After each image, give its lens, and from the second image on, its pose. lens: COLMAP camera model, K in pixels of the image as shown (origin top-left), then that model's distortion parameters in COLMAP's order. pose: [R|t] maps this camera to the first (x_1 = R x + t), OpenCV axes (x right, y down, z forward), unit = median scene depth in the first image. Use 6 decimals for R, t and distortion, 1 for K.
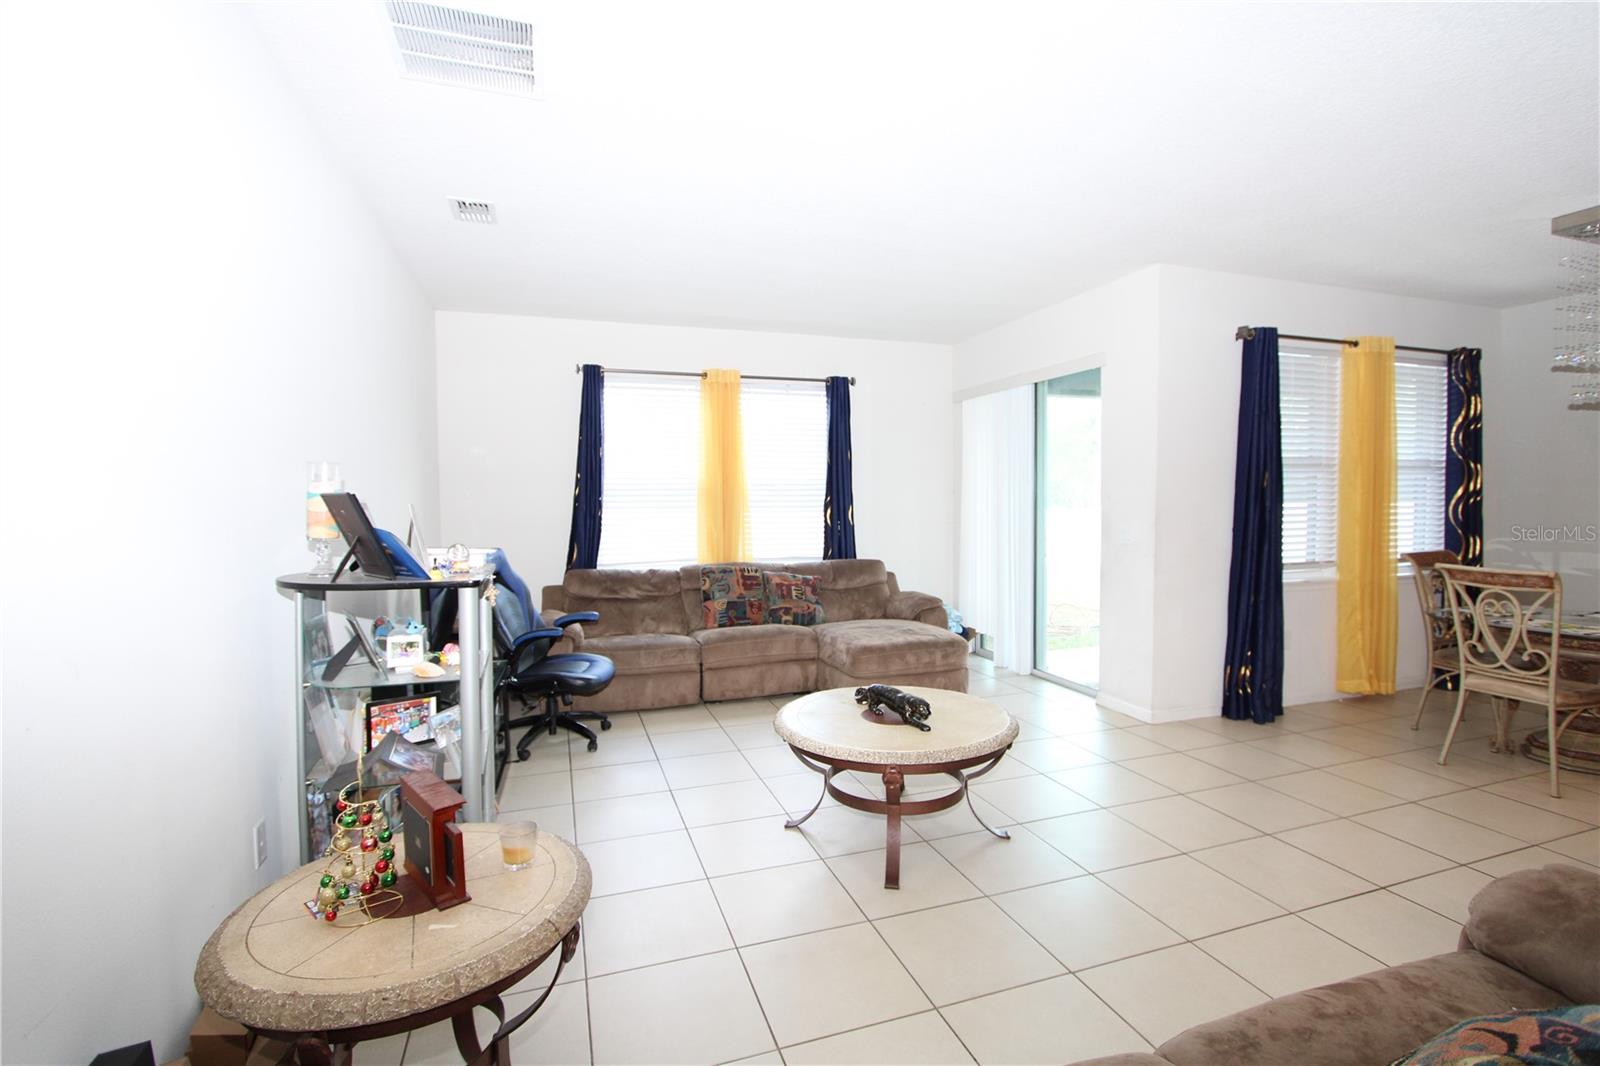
lens RADIAL K [[741.8, 0, 795.2], [0, 741.8, 528.0], [0, 0, 1]] dist [-0.015131, 0.001647]
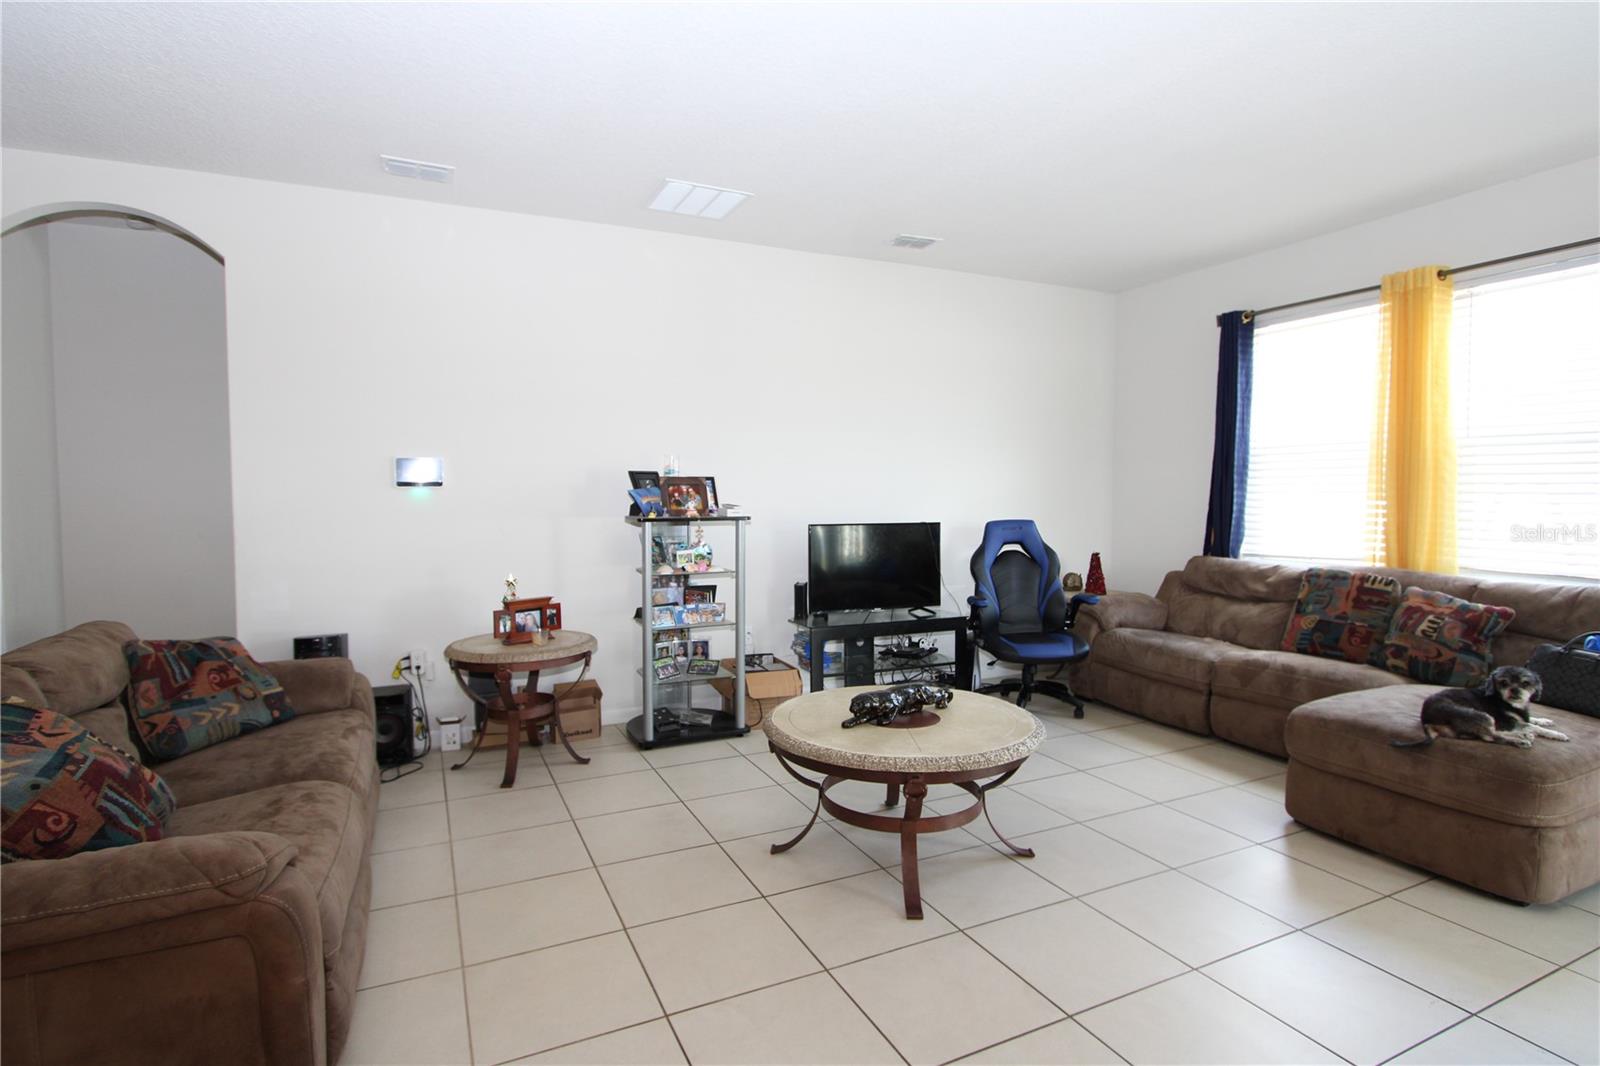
lens RADIAL K [[805.4, 0, 788.2], [0, 805.4, 531.4], [0, 0, 1]] dist [-0.019317, 0.001493]
pose [[0.089086, 0.054890, -0.994510, 0.657417], [-0.033441, 0.998082, 0.052091, -0.005547], [0.995462, 0.028616, 0.090750, 0.478335]]
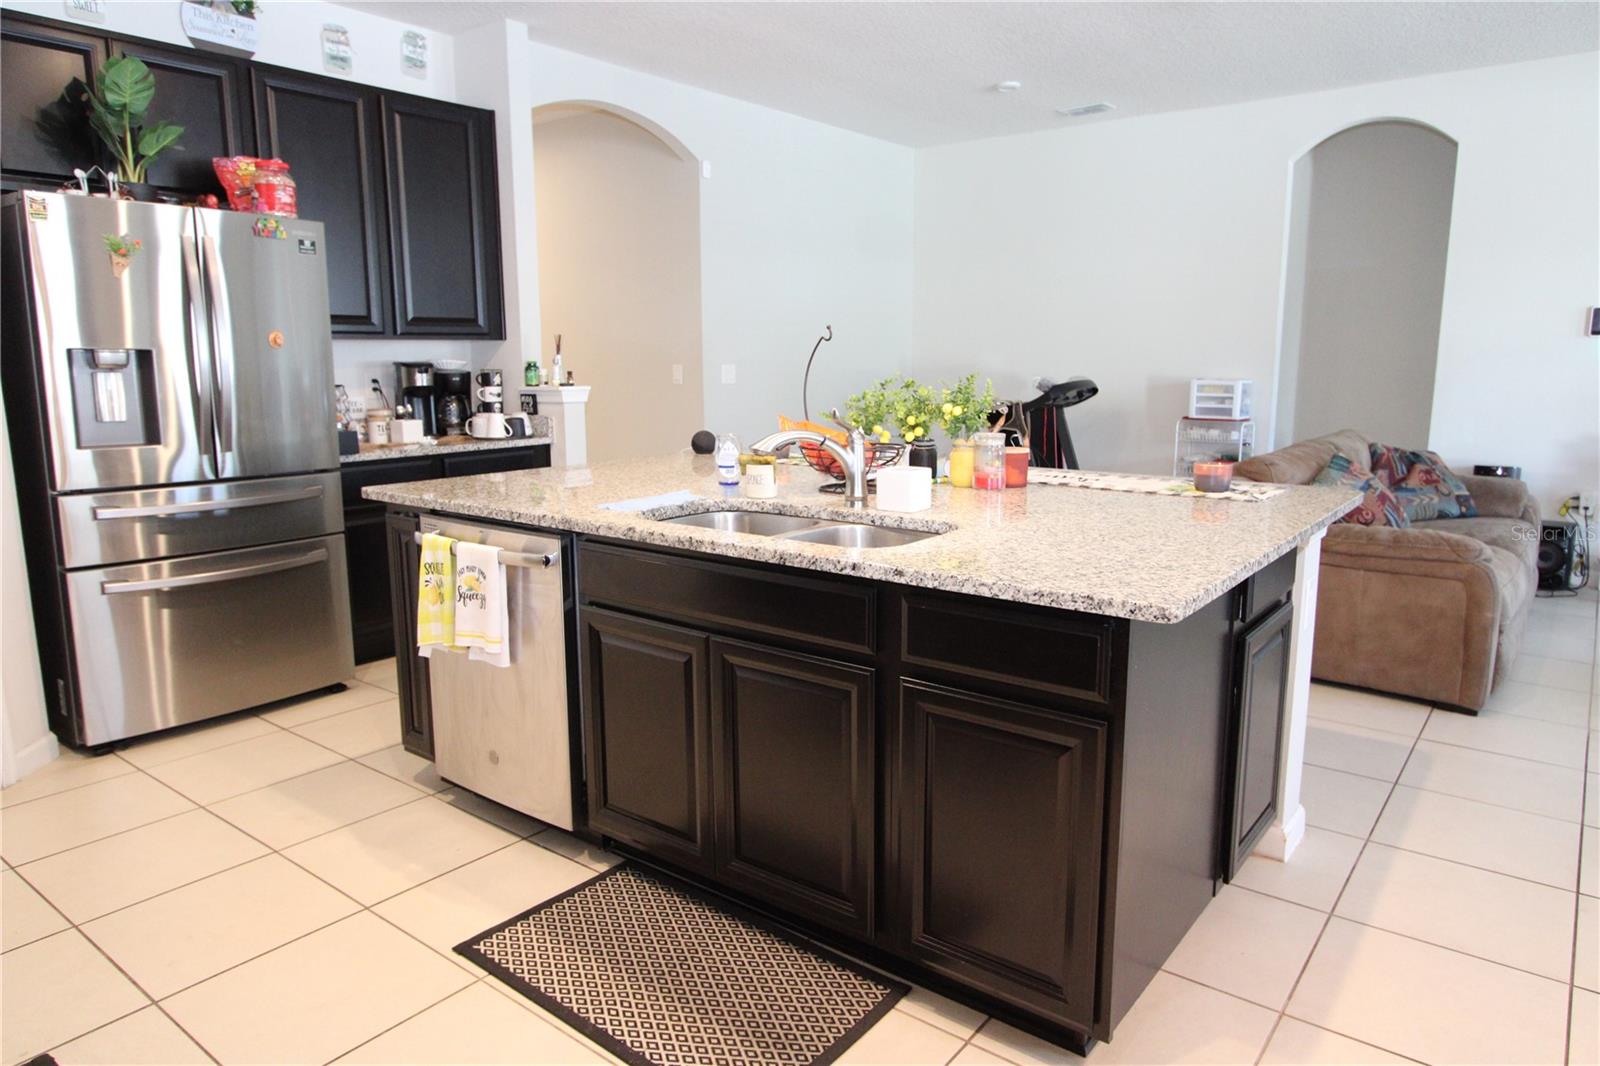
lens RADIAL K [[1038.6, 0, 808.0], [0, 1038.6, 531.0], [0, 0, 1]] dist [0.005819, -0.011178]
pose [[-0.840232, 0.102317, -0.532486, 1.384448], [-0.012160, 0.978233, 0.207155, -0.015348], [0.542090, 0.180533, -0.820698, 0.745410]]
